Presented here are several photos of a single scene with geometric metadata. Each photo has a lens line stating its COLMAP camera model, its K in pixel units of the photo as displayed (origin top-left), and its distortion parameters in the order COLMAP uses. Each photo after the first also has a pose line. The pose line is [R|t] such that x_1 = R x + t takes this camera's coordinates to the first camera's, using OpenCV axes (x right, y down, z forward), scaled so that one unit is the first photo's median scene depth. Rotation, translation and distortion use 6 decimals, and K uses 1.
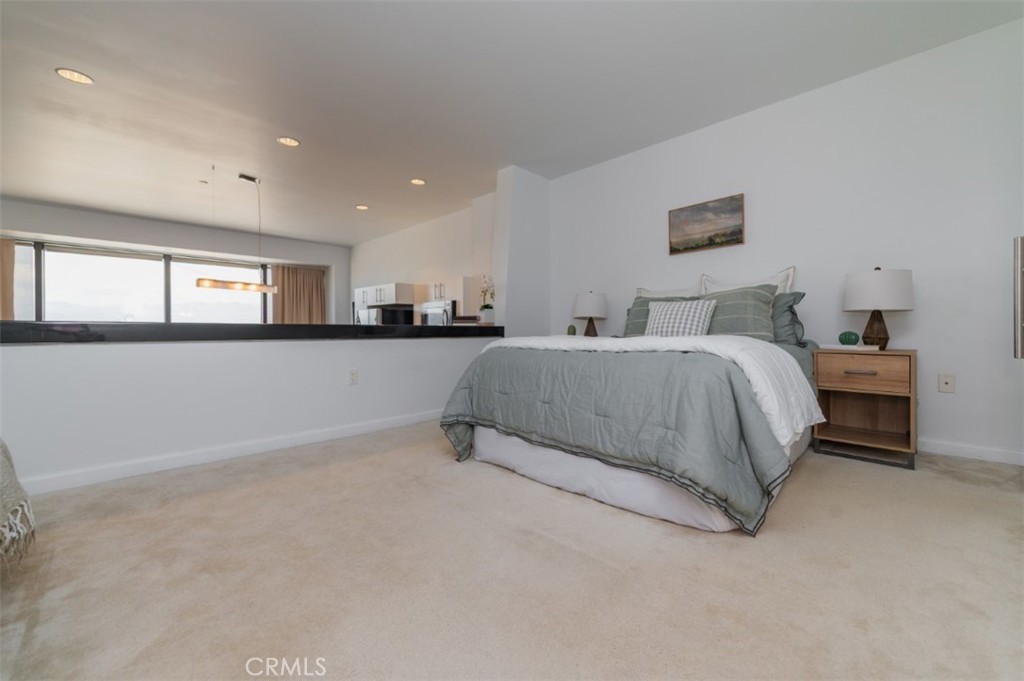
lens RADIAL K [[407.5, 0, 501.5], [0, 407.5, 334.0], [0, 0, 1]] dist [0.015632, -0.003268]
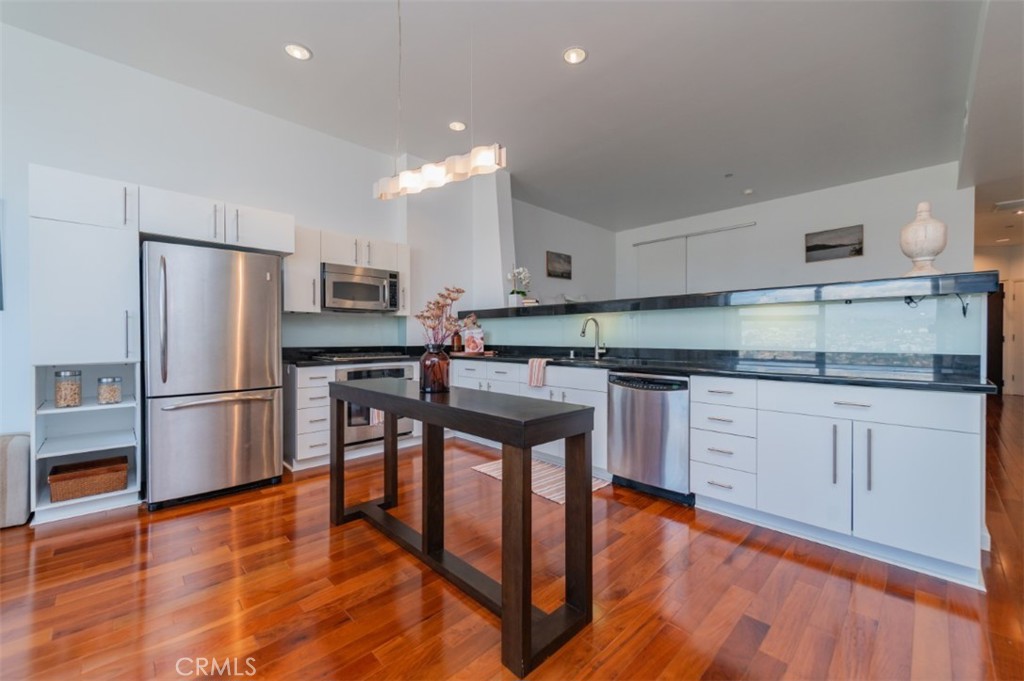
lens RADIAL K [[407.5, 0, 505.6], [0, 407.5, 340.1], [0, 0, 1]] dist [0.015632, -0.003268]
pose [[-0.010499, -0.011873, 0.999874, -1.501813], [0.007144, 0.999903, 0.011948, 0.062870], [-0.999919, 0.007269, -0.010414, 1.358329]]
